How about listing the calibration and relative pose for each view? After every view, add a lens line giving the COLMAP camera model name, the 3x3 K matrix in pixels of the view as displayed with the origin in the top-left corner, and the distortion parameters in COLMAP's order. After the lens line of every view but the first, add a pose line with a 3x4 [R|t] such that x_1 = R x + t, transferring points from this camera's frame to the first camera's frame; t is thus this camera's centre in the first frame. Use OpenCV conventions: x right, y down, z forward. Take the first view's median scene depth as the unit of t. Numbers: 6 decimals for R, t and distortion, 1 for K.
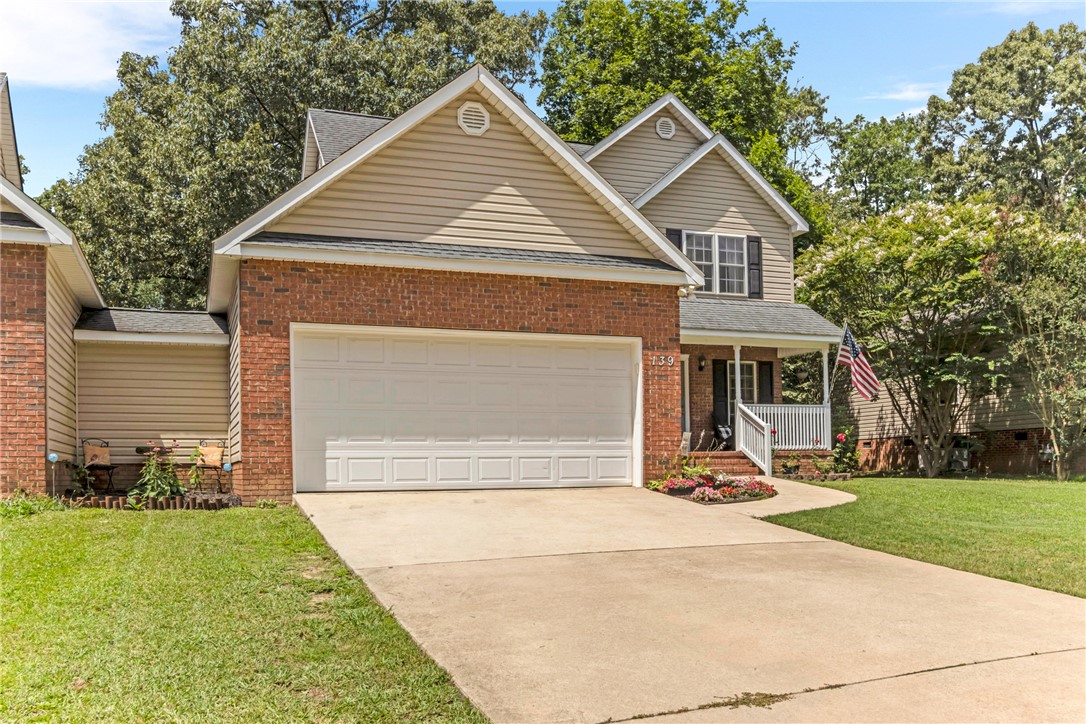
lens RADIAL K [[936.0, 0, 545.0], [0, 936.0, 272.0], [0, 0, 1]] dist [-0.125031, -0.000103]
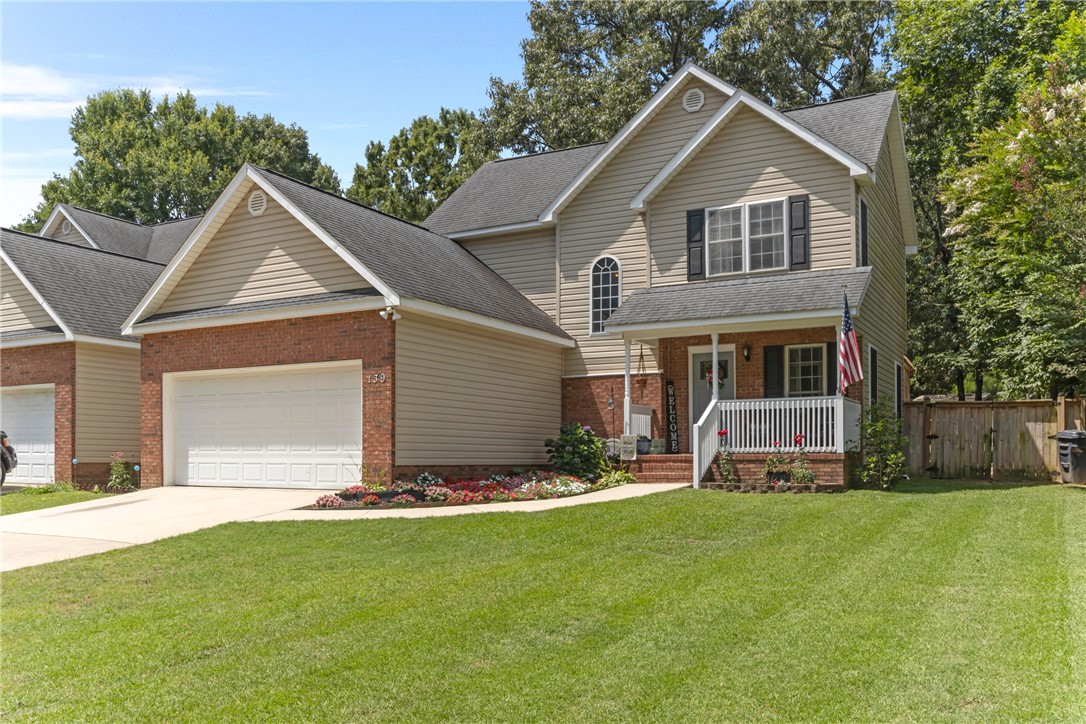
lens RADIAL K [[913.1, 0, 525.8], [0, 913.1, 282.0], [0, 0, 1]] dist [-0.090870, 0.000479]
pose [[0.636447, -0.138107, -0.758855, 0.755485], [0.157326, 0.986400, -0.047571, 0.043296], [0.755105, -0.089111, 0.649520, 0.310406]]
